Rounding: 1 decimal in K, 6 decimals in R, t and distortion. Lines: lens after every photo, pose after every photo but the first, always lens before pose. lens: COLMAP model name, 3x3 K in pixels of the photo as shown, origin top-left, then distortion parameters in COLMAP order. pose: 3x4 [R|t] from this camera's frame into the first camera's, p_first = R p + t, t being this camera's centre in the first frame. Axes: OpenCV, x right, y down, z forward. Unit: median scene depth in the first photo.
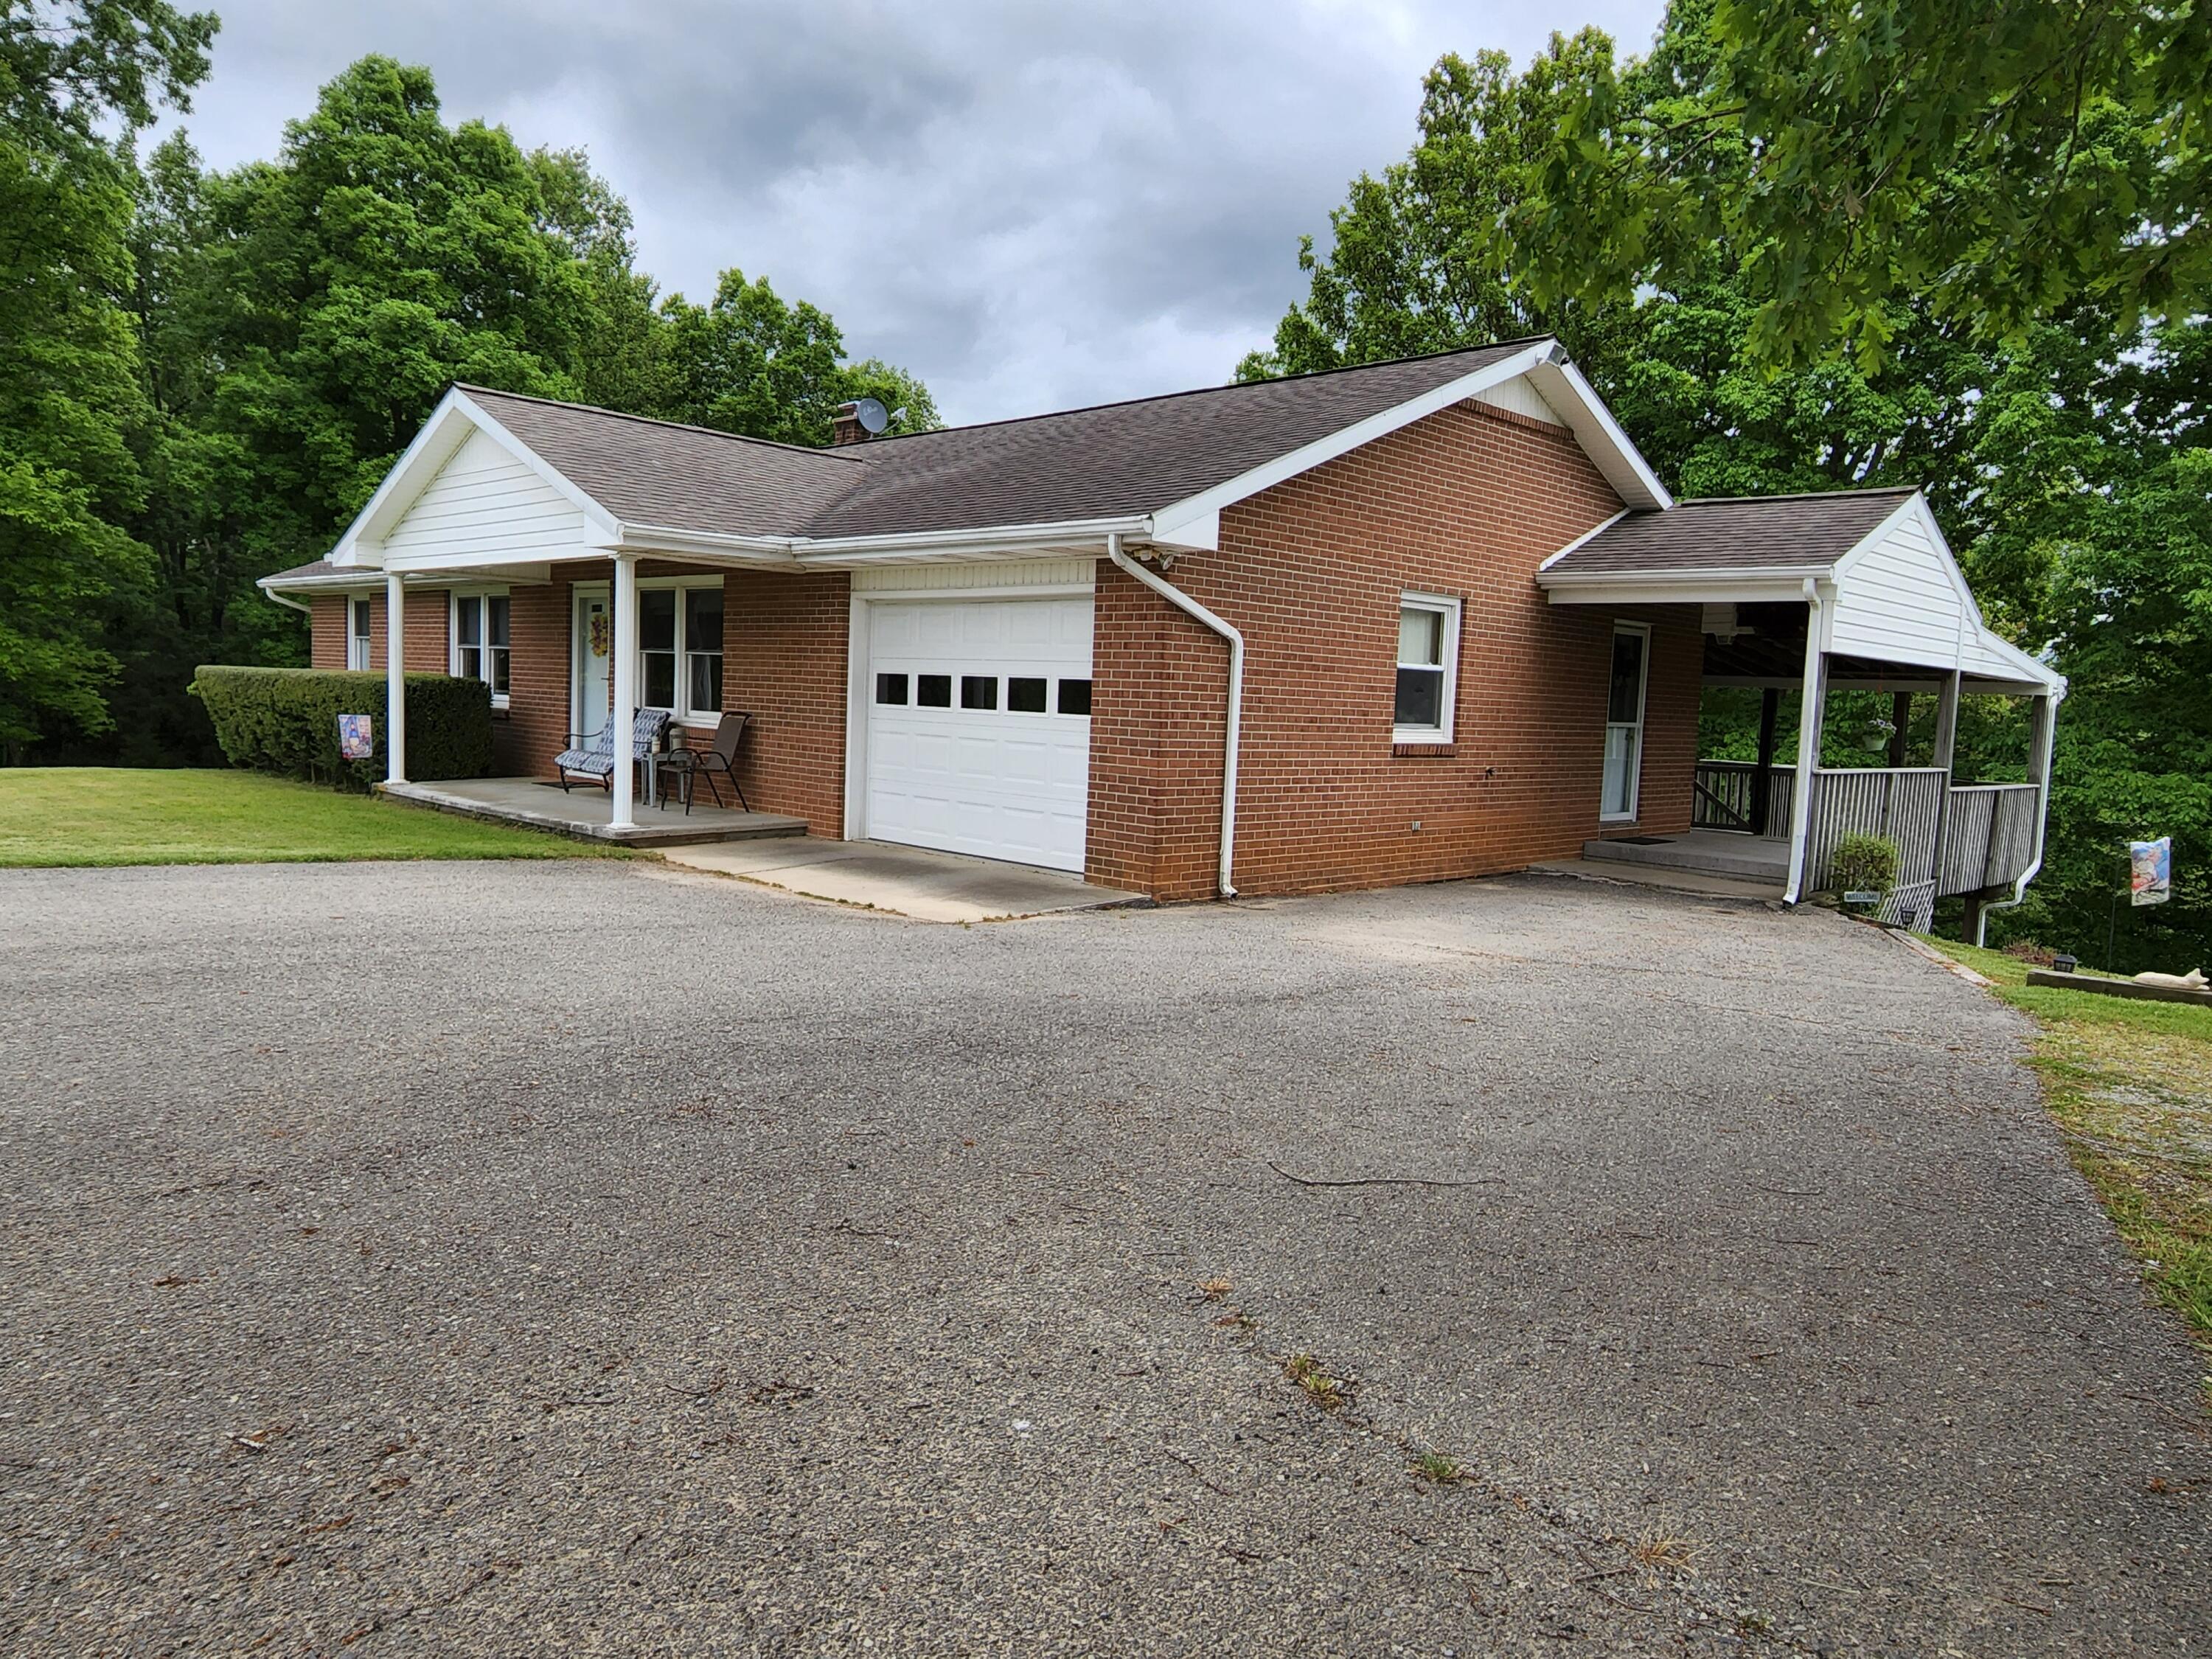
lens RADIAL K [[1426.4, 0, 1106.0], [0, 1426.4, 829.5], [0, 0, 1]] dist [0.040145, -0.000910]
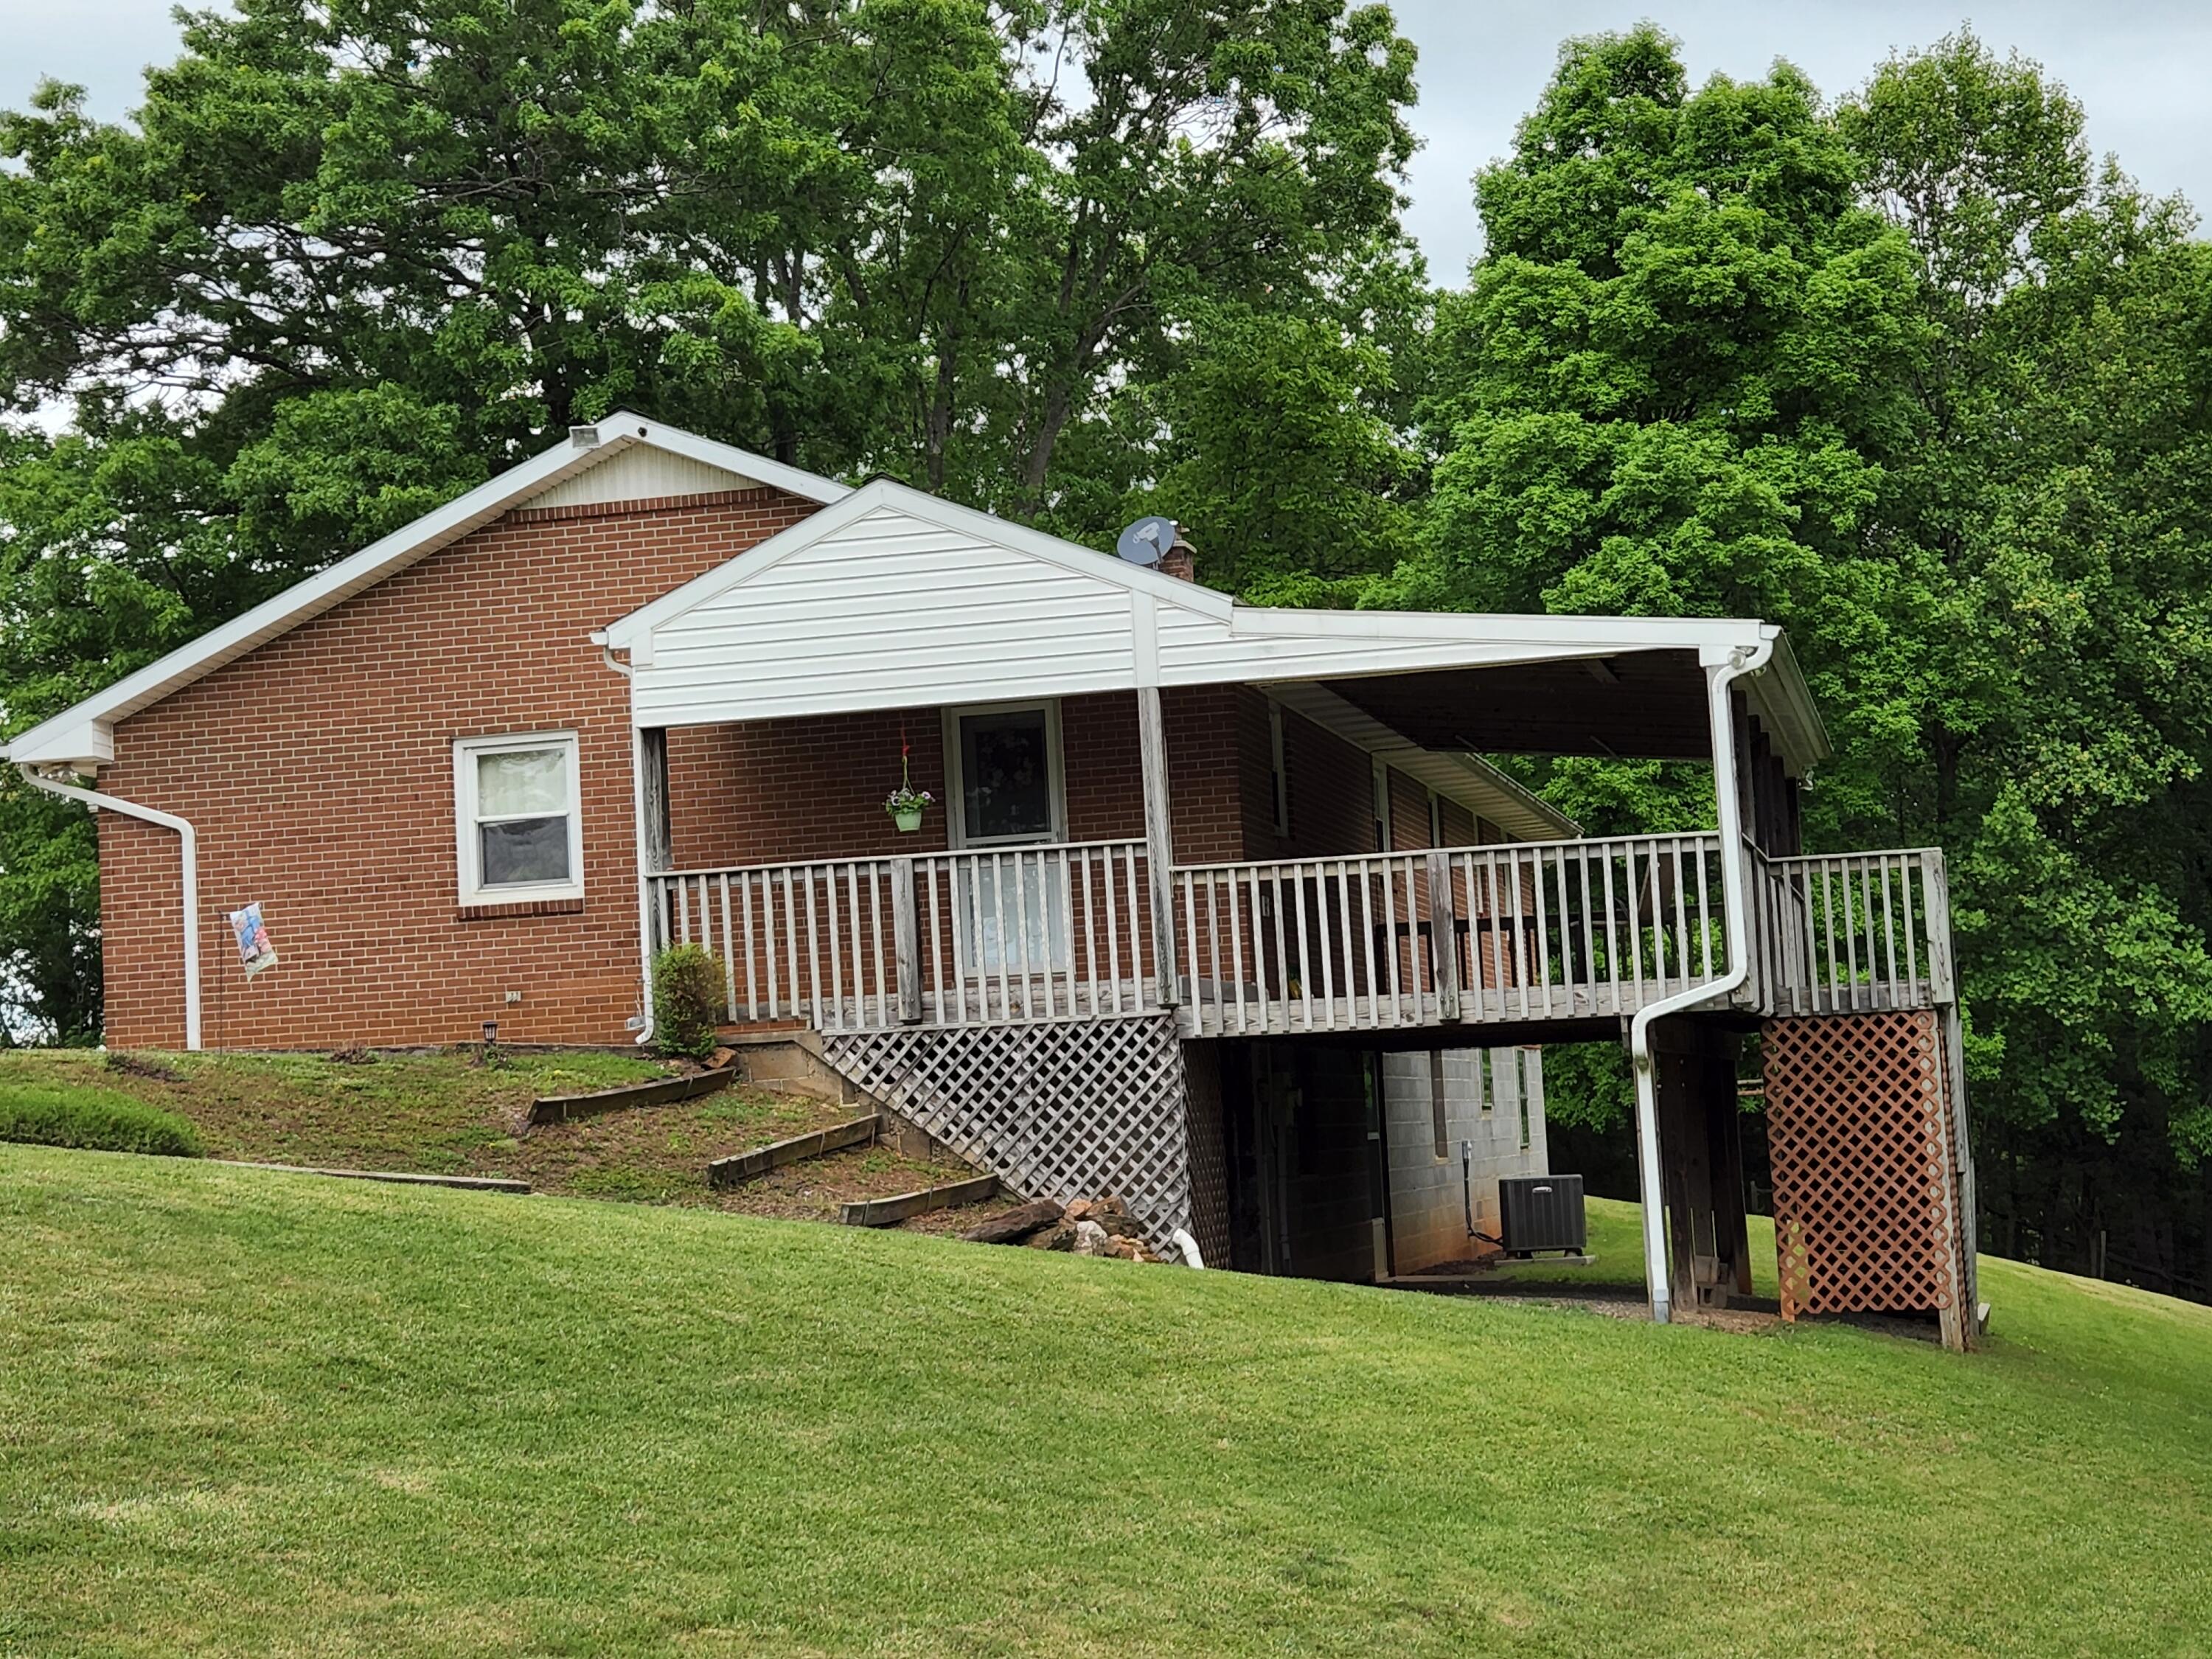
lens RADIAL K [[1497.0, 0, 1106.0], [0, 1497.0, 829.5], [0, 0, 1]] dist [0.000796, -0.000355]
pose [[0.623621, -0.114128, -0.773351, 1.151011], [0.020556, 0.991337, -0.129721, 0.021810], [0.781456, 0.065000, 0.620565, 0.705321]]
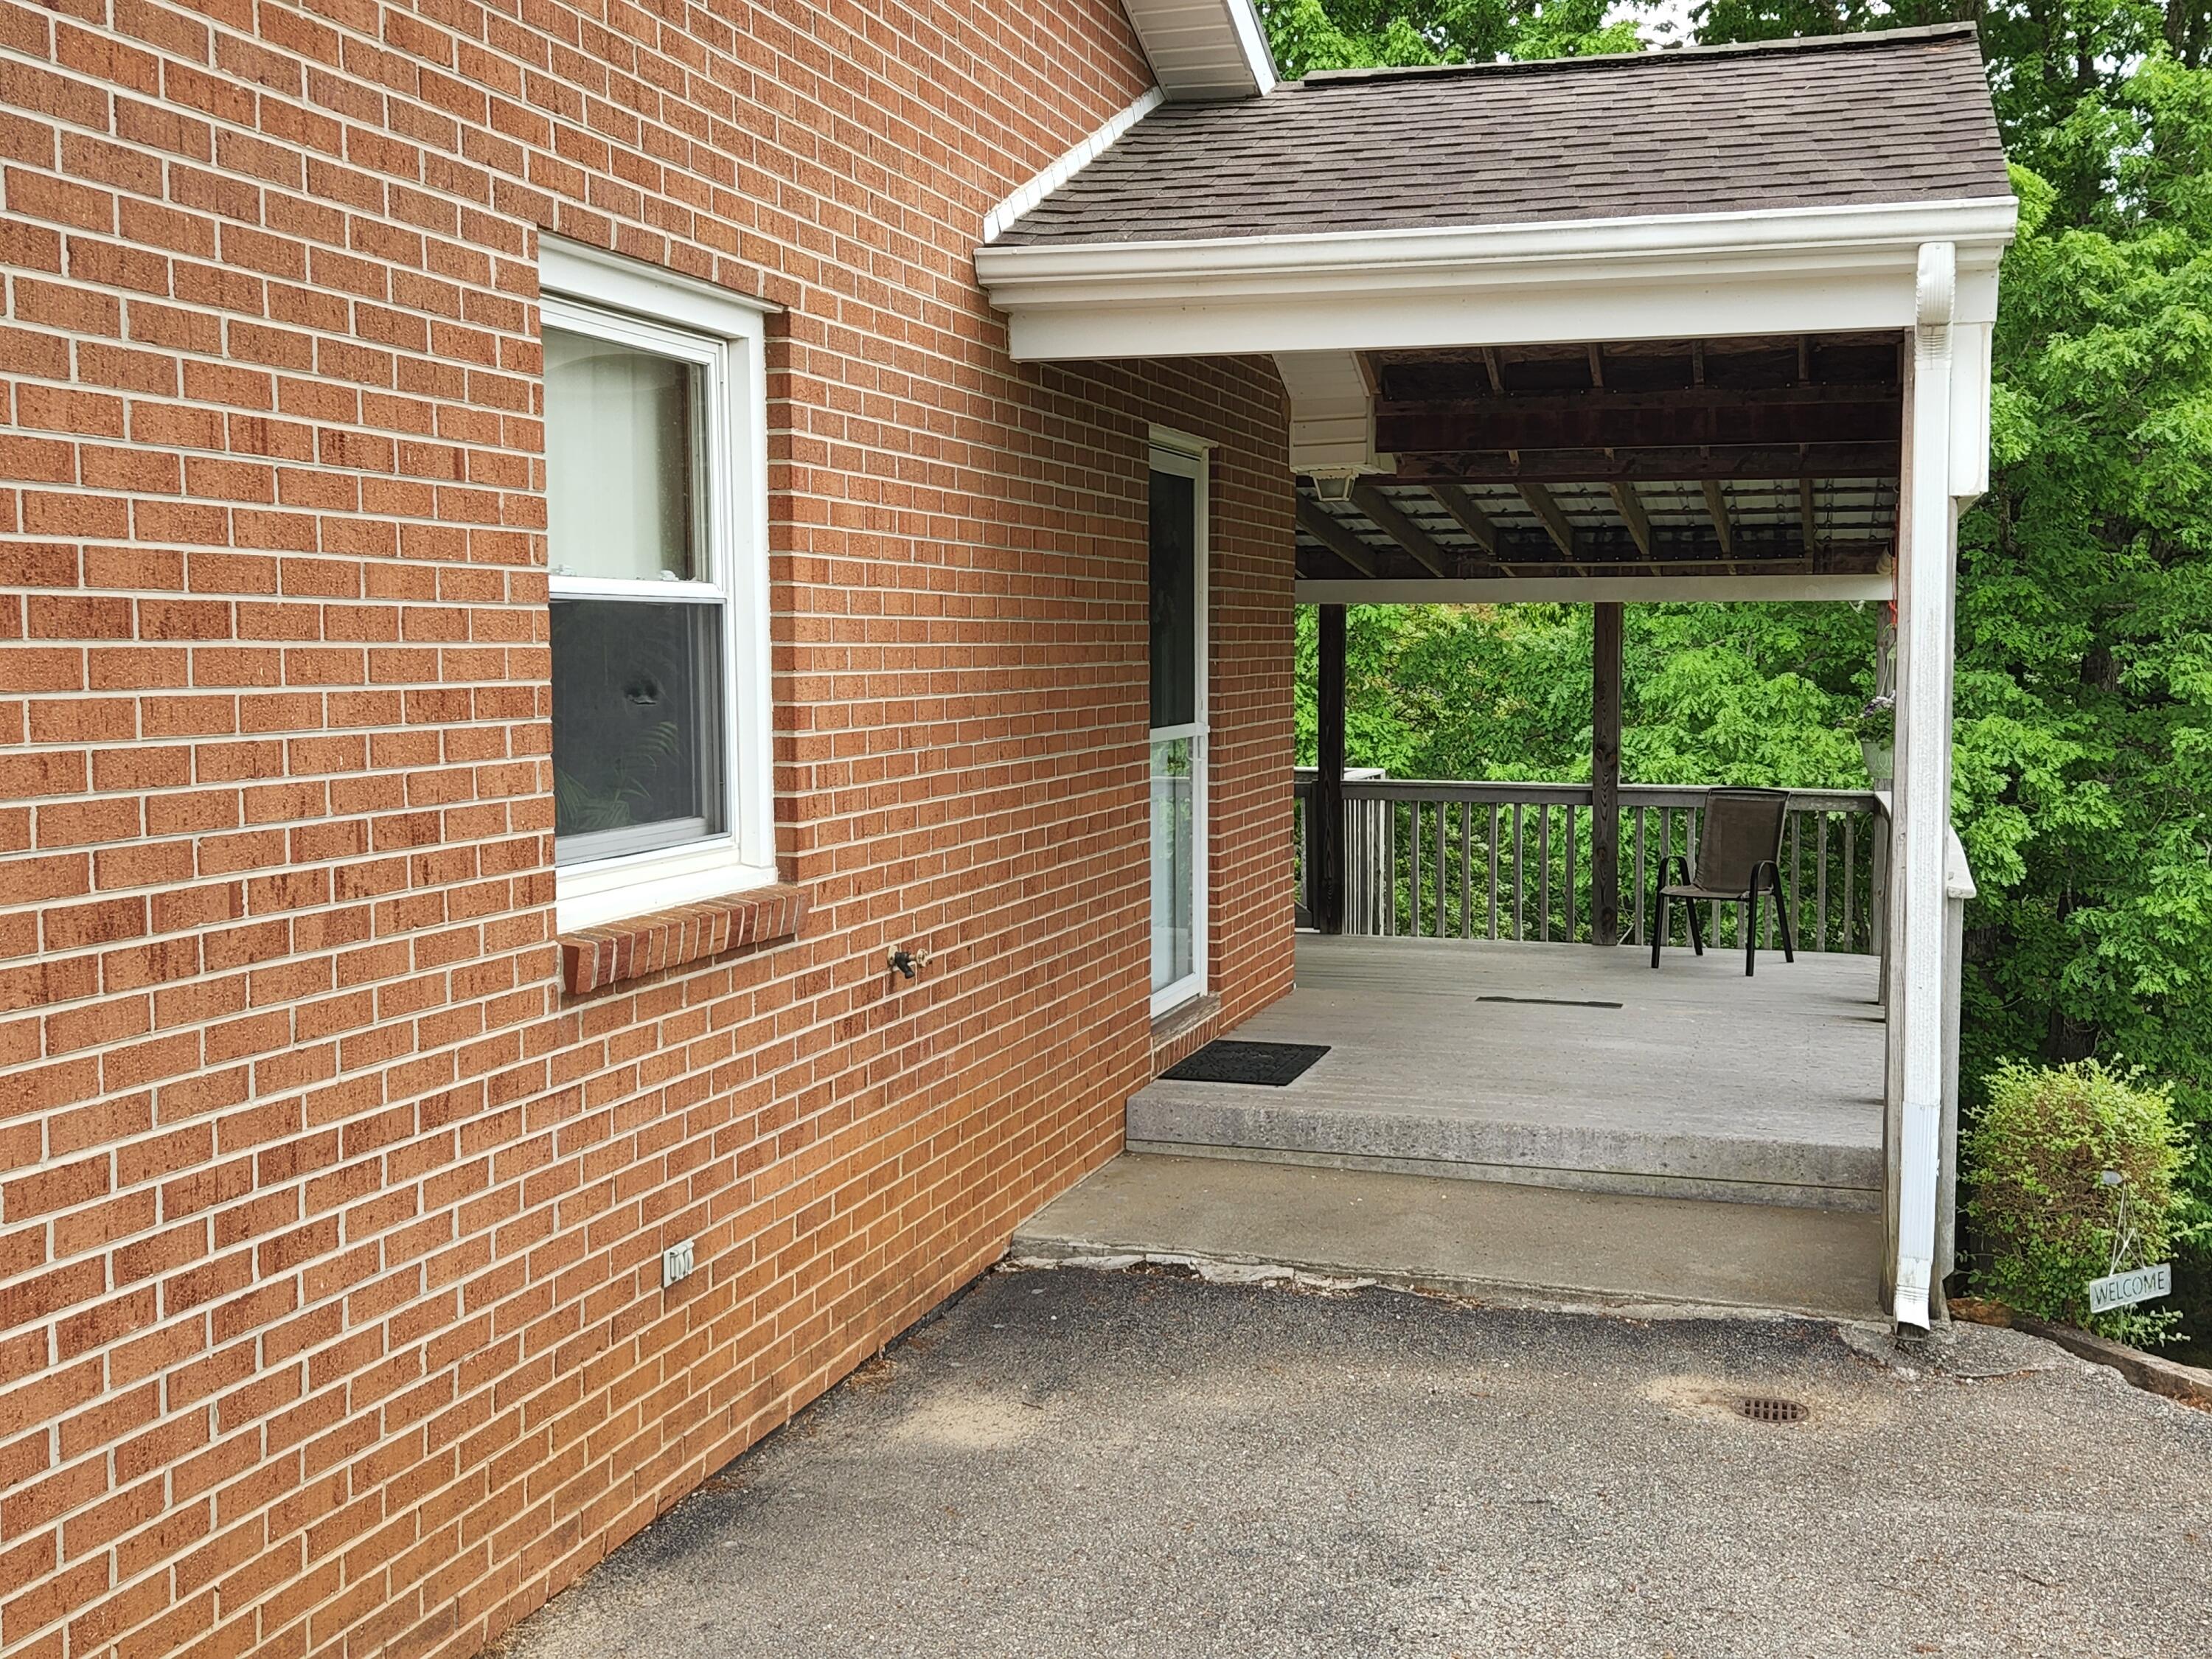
lens RADIAL K [[2312.7, 0, 1106.0], [0, 2312.7, 829.5], [0, 0, 1]] dist [0.082181, -0.006341]
pose [[0.888987, -0.079705, 0.450942, 0.111850], [0.080125, 0.996619, 0.018197, -0.074676], [-0.450868, 0.019954, 0.892368, 0.621140]]
